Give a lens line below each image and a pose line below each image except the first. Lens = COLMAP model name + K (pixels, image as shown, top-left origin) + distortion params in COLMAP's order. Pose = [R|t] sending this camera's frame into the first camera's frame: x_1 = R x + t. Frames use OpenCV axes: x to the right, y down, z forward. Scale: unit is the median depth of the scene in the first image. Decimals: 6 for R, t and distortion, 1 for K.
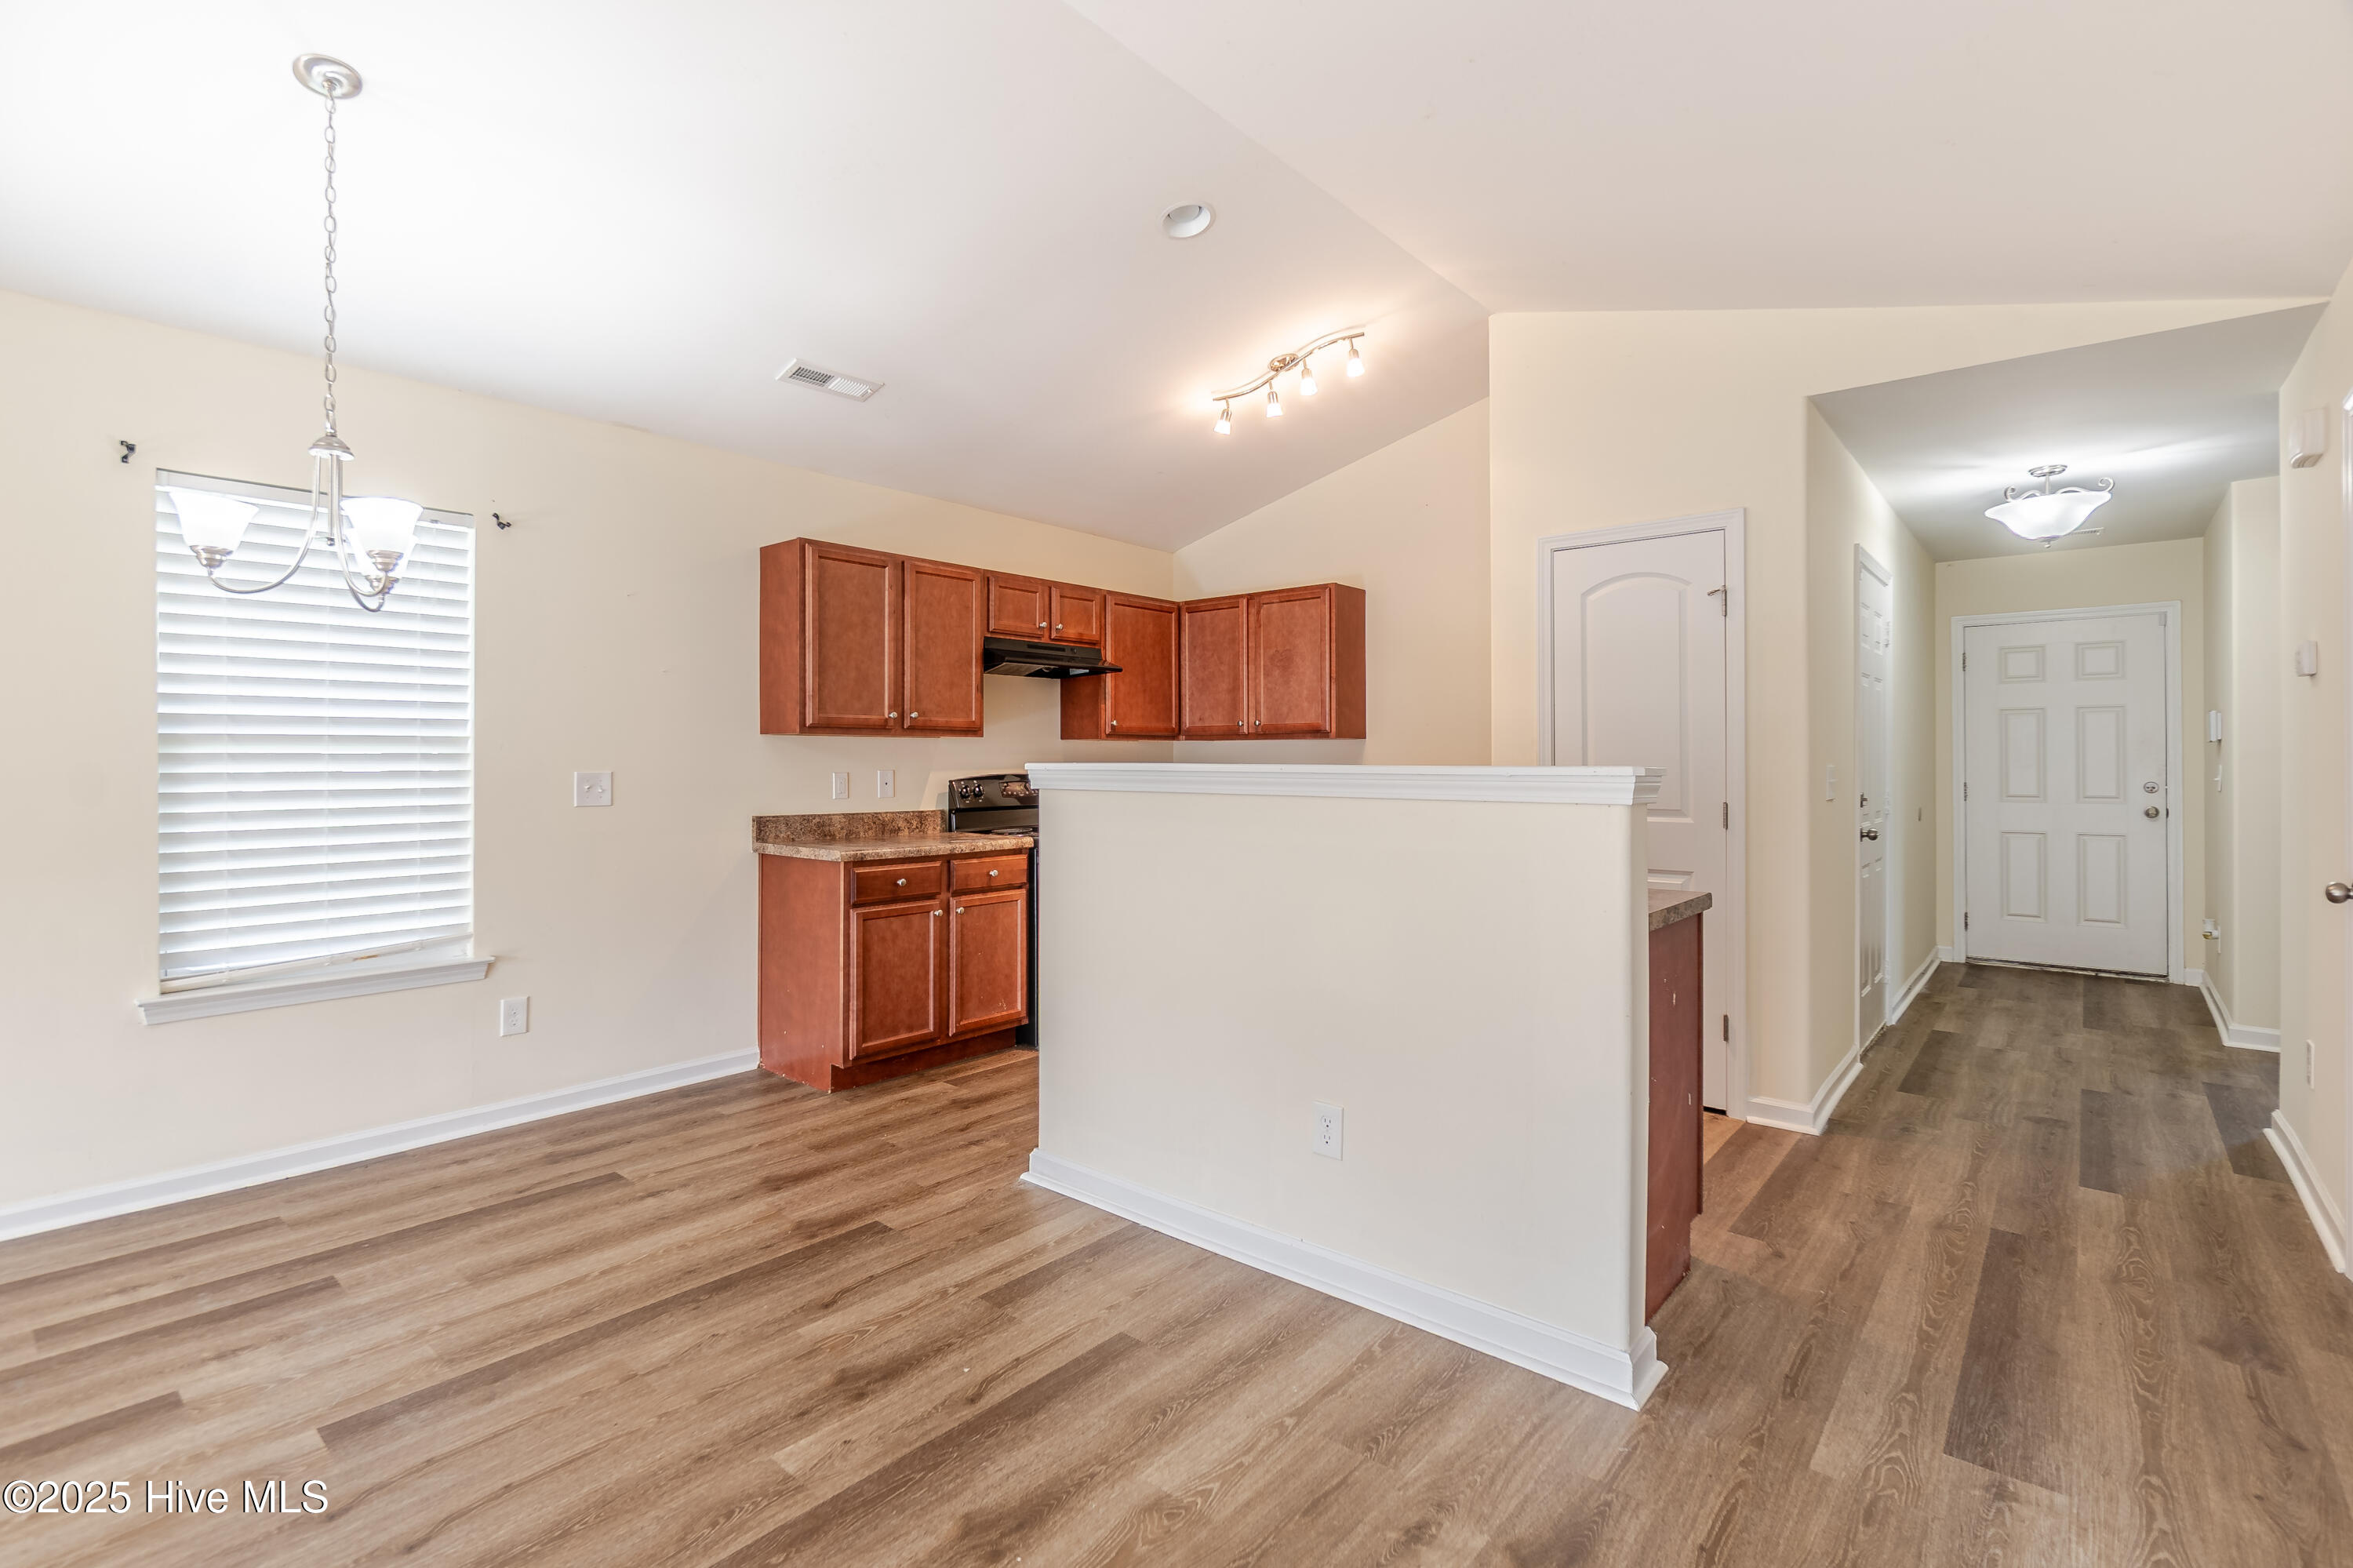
lens RADIAL K [[1091.0, 0, 1178.1], [0, 1091.0, 756.8], [0, 0, 1]] dist [-0.008494, 0.002113]
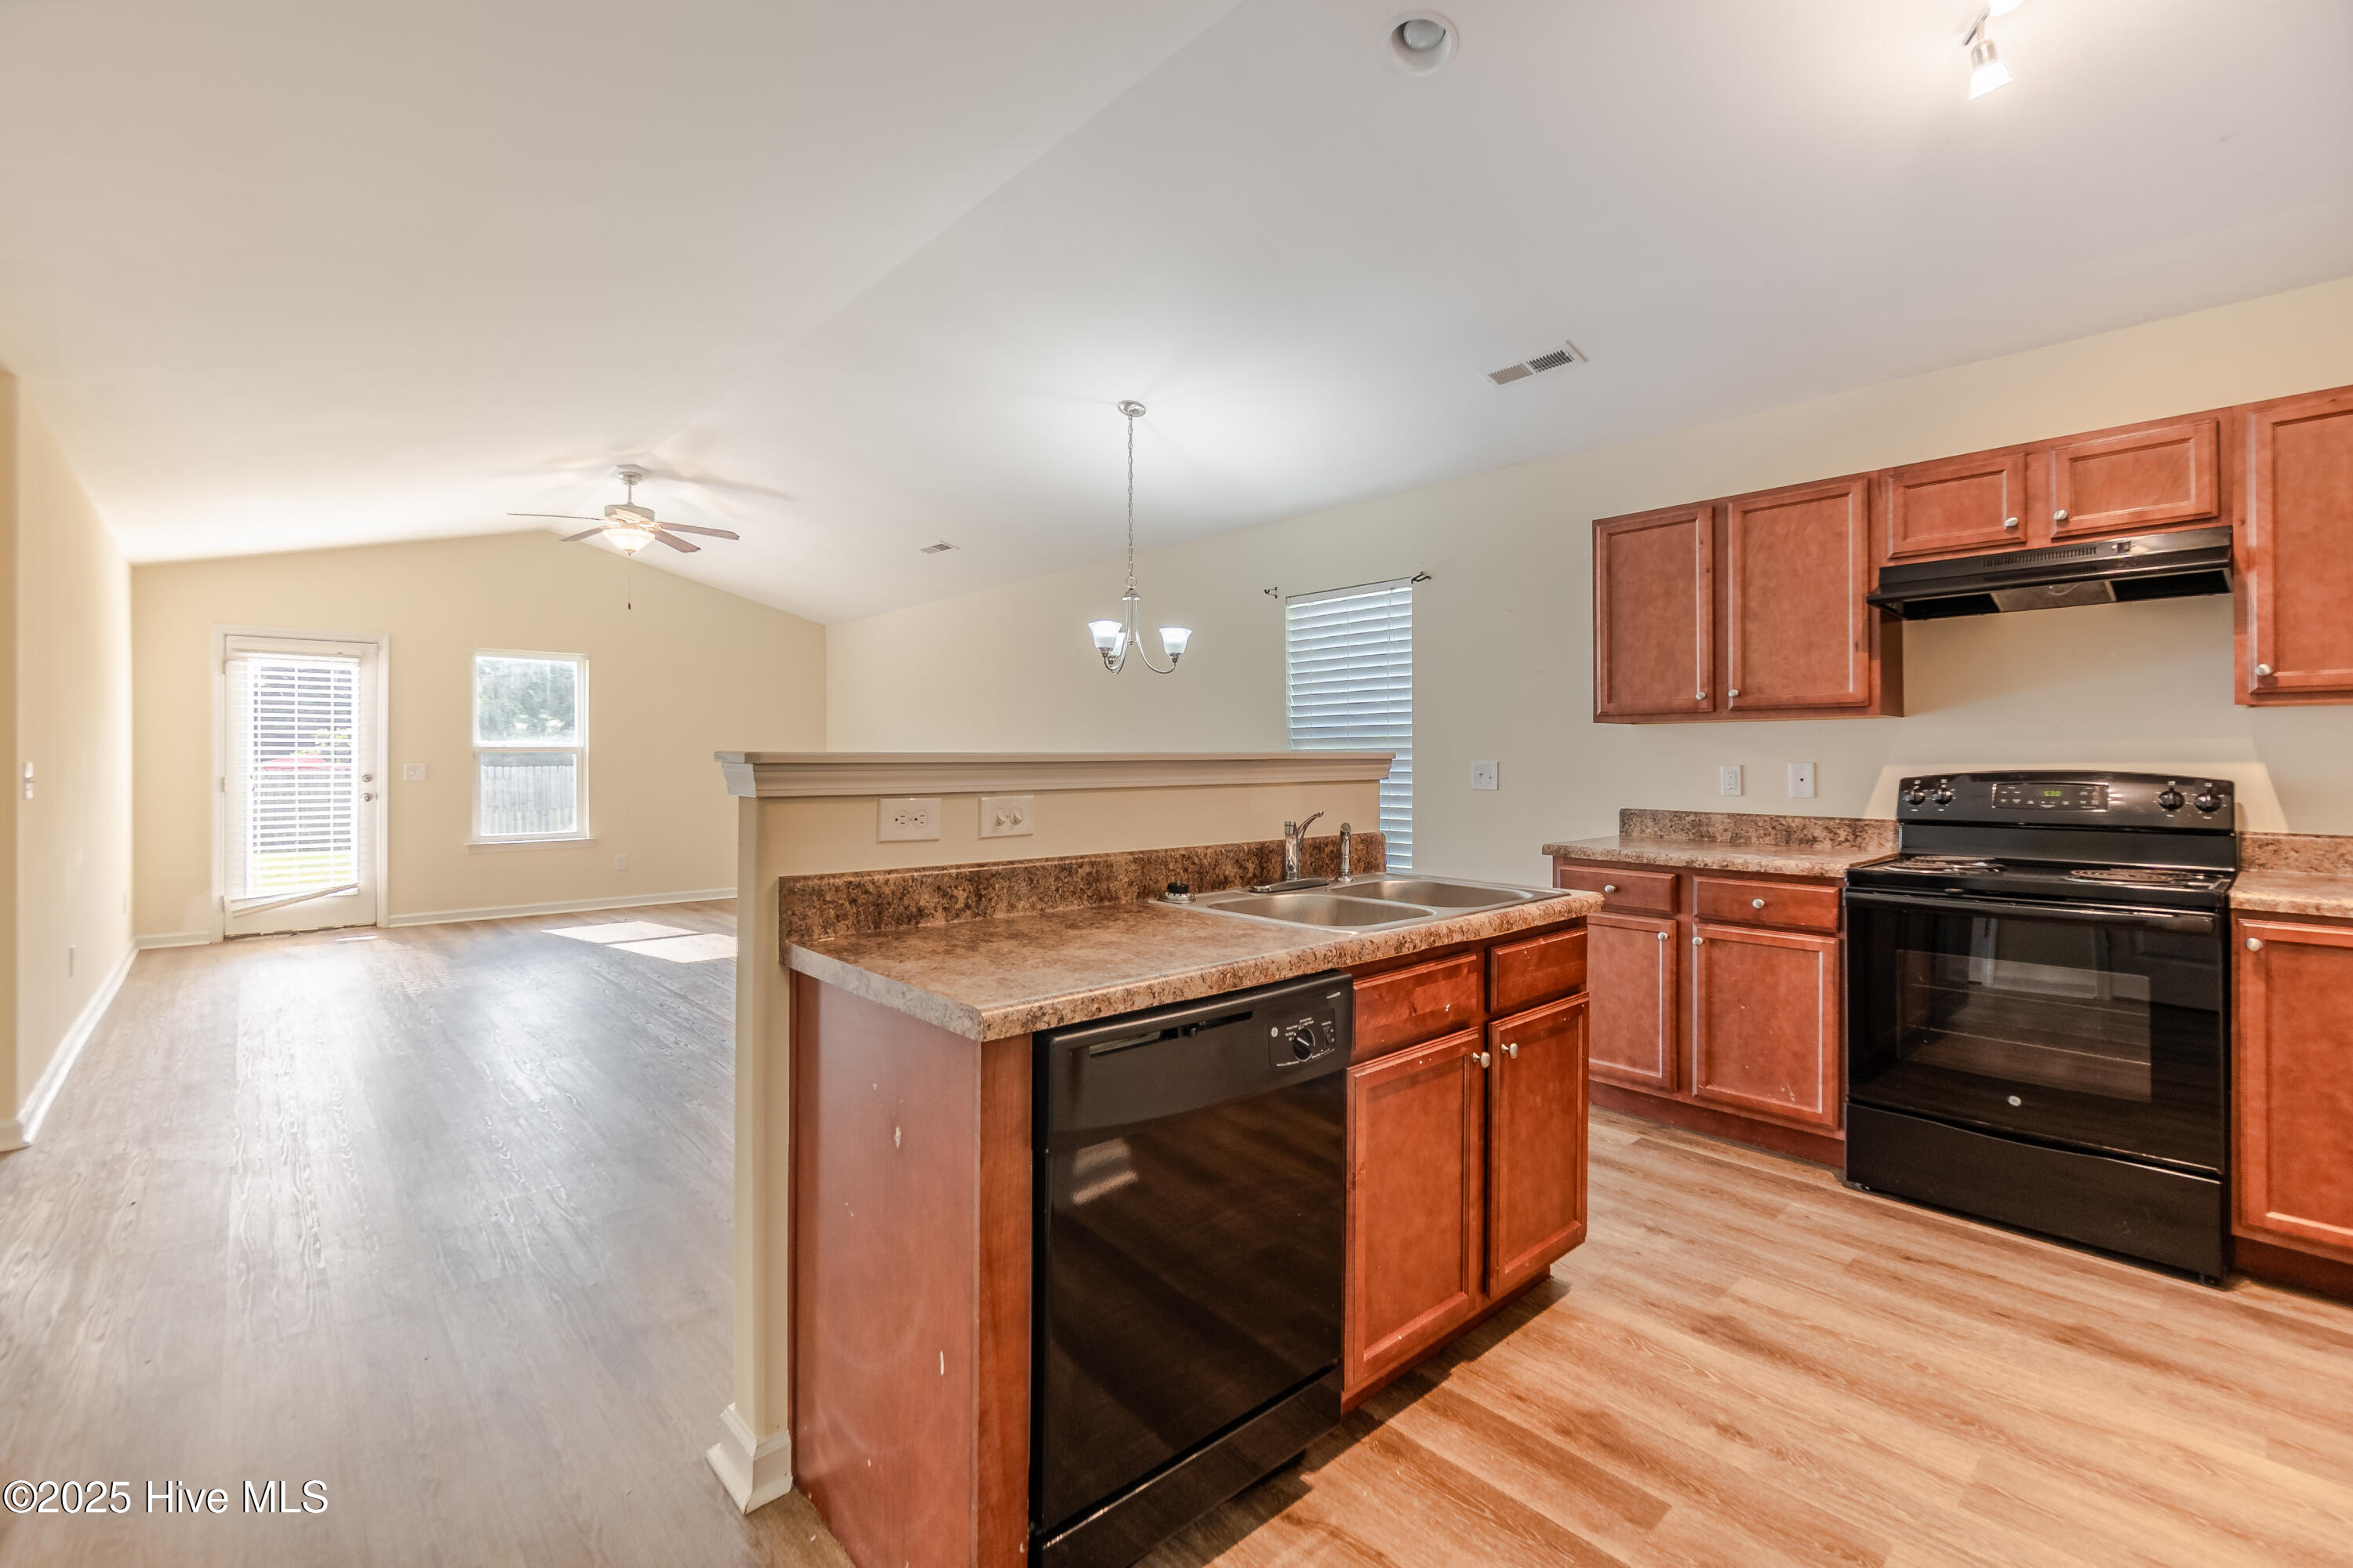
lens RADIAL K [[1023.9, 0, 1176.7], [0, 1023.9, 754.3], [0, 0, 1]] dist [0.000643, 0.001512]
pose [[-0.129817, -0.001520, -0.991537, 0.540271], [0.007519, 0.999969, -0.002518, 0.005191], [0.991509, -0.007782, -0.129801, 0.673845]]
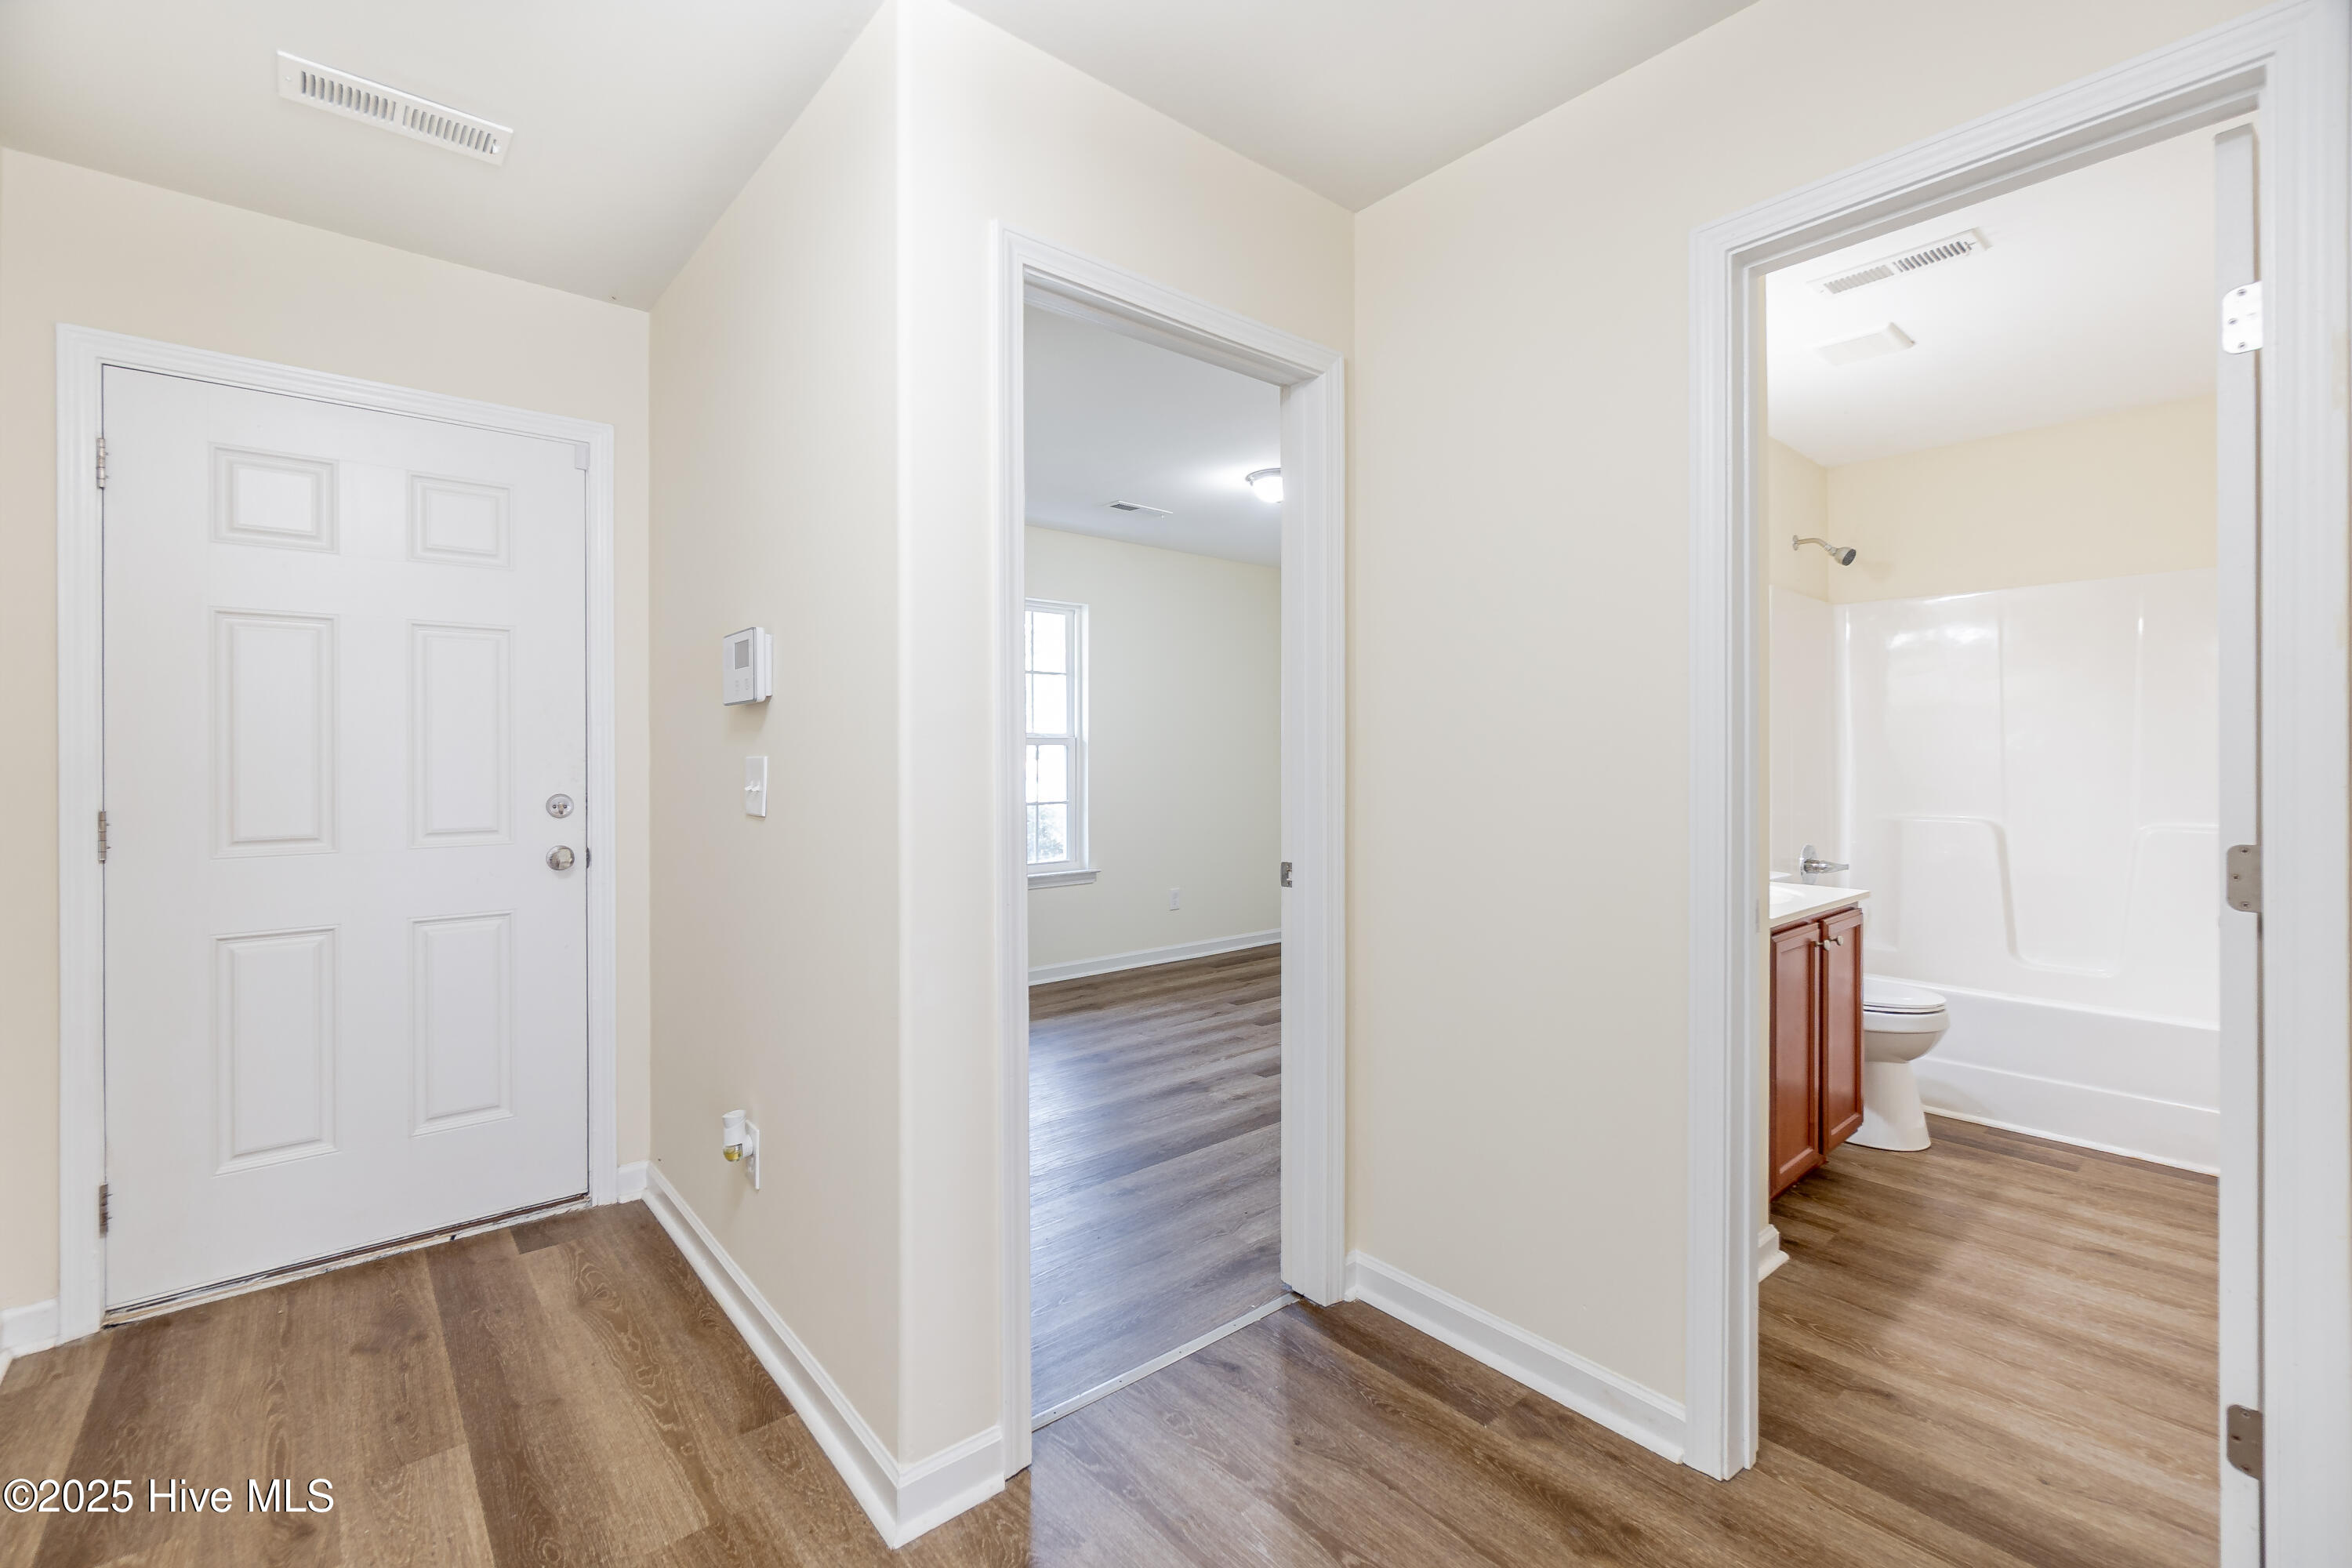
lens RADIAL K [[1023.4, 0, 1150.5], [0, 1023.4, 754.0], [0, 0, 1]] dist [0.000643, 0.001512]
pose [[0.186228, 0.001465, 0.982505, 0.657077], [-0.003637, 0.999993, -0.000802, 0.006426], [-0.982500, -0.003424, 0.186232, 0.863043]]
